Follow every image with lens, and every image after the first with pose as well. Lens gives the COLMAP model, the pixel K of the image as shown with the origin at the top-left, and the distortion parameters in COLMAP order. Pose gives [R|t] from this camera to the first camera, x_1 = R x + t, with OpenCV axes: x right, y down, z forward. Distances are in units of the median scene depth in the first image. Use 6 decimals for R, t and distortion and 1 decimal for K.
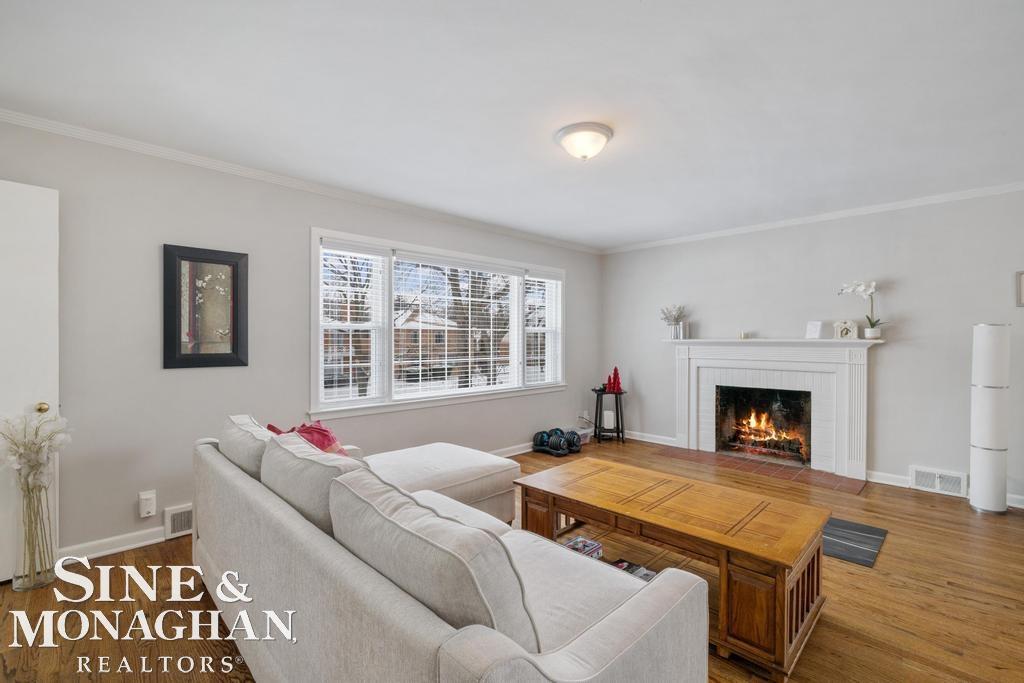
lens RADIAL K [[453.1, 0, 512.5], [0, 453.1, 341.6], [0, 0, 1]] dist [-0.000315, -0.000102]
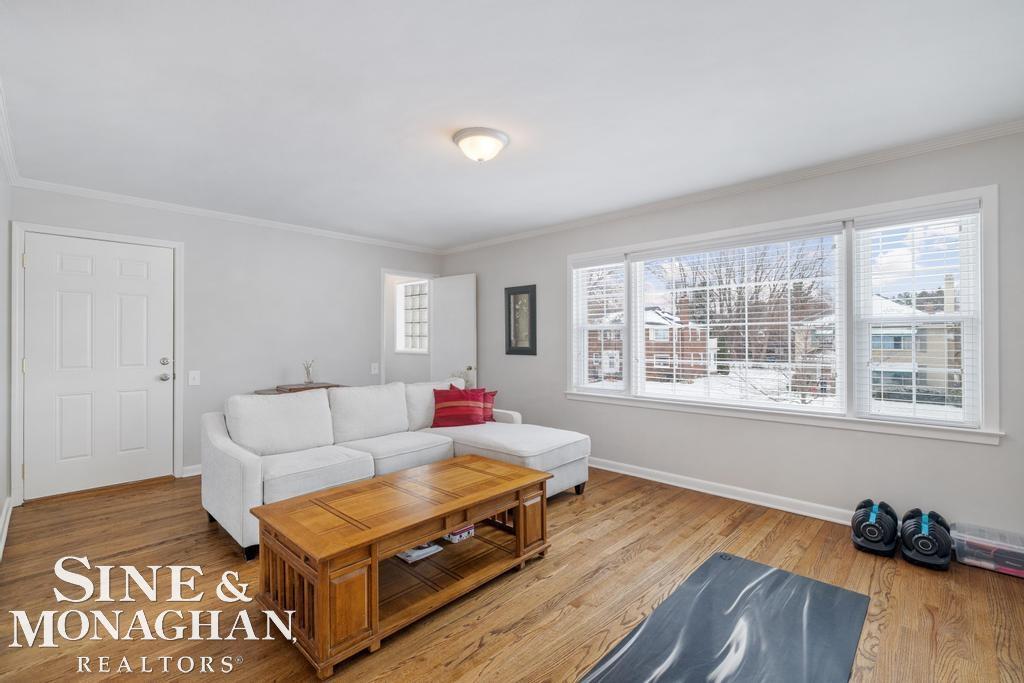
lens RADIAL K [[453.1, 0, 514.6], [0, 453.1, 338.9], [0, 0, 1]] dist [-0.000315, -0.000102]
pose [[0.052078, -0.001376, -0.998642, 1.377939], [0.000823, 0.999999, -0.001335, -0.002922], [0.998643, -0.000752, 0.052079, 1.186848]]
